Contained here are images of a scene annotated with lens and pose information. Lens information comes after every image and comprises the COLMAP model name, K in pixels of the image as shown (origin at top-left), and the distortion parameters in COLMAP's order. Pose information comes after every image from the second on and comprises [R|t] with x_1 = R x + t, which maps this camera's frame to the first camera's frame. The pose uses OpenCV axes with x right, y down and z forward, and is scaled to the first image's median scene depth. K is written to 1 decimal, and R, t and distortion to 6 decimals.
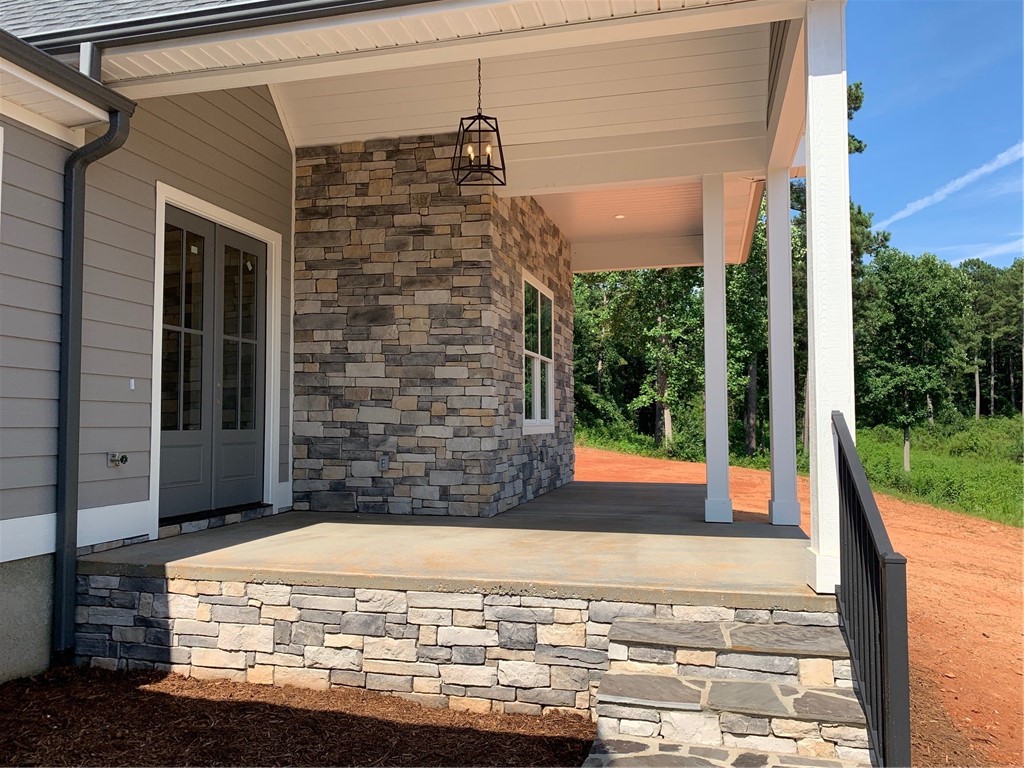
lens RADIAL K [[820.9, 0, 506.2], [0, 820.9, 398.0], [0, 0, 1]] dist [0.098401, -0.108260]
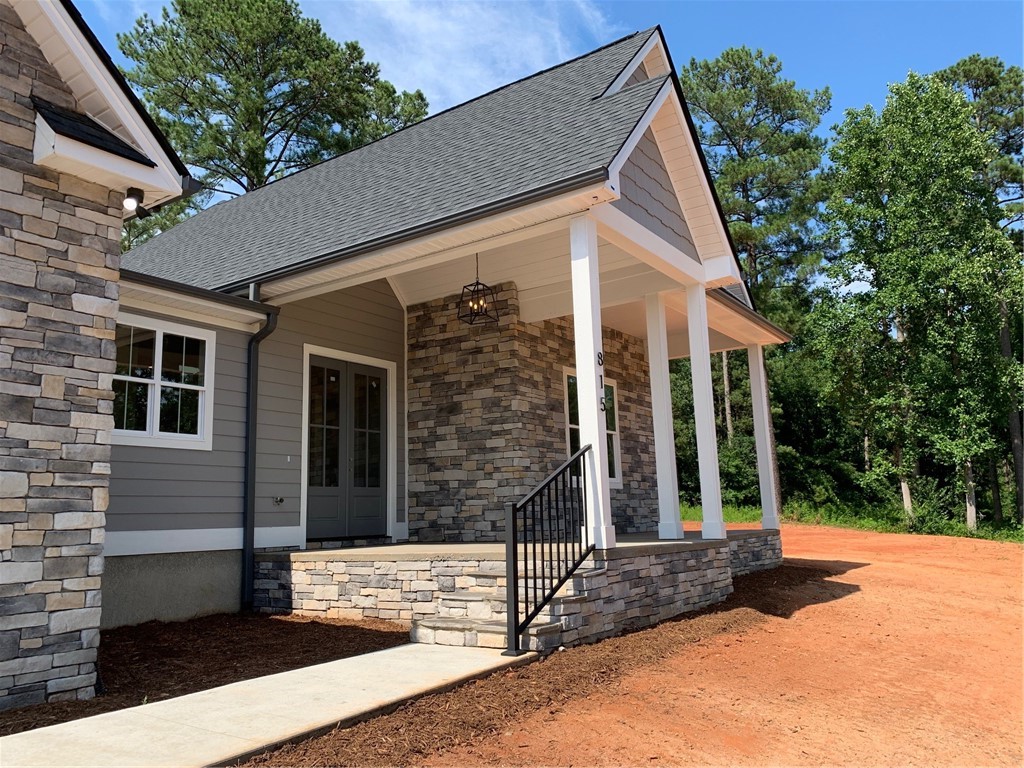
lens RADIAL K [[820.9, 0, 506.2], [0, 820.9, 398.0], [0, 0, 1]] dist [0.098401, -0.108260]
pose [[0.937857, -0.080783, -0.337489, 0.458389], [0.042141, 0.991842, -0.120305, 0.067469], [0.344455, 0.098606, 0.933610, -0.385502]]
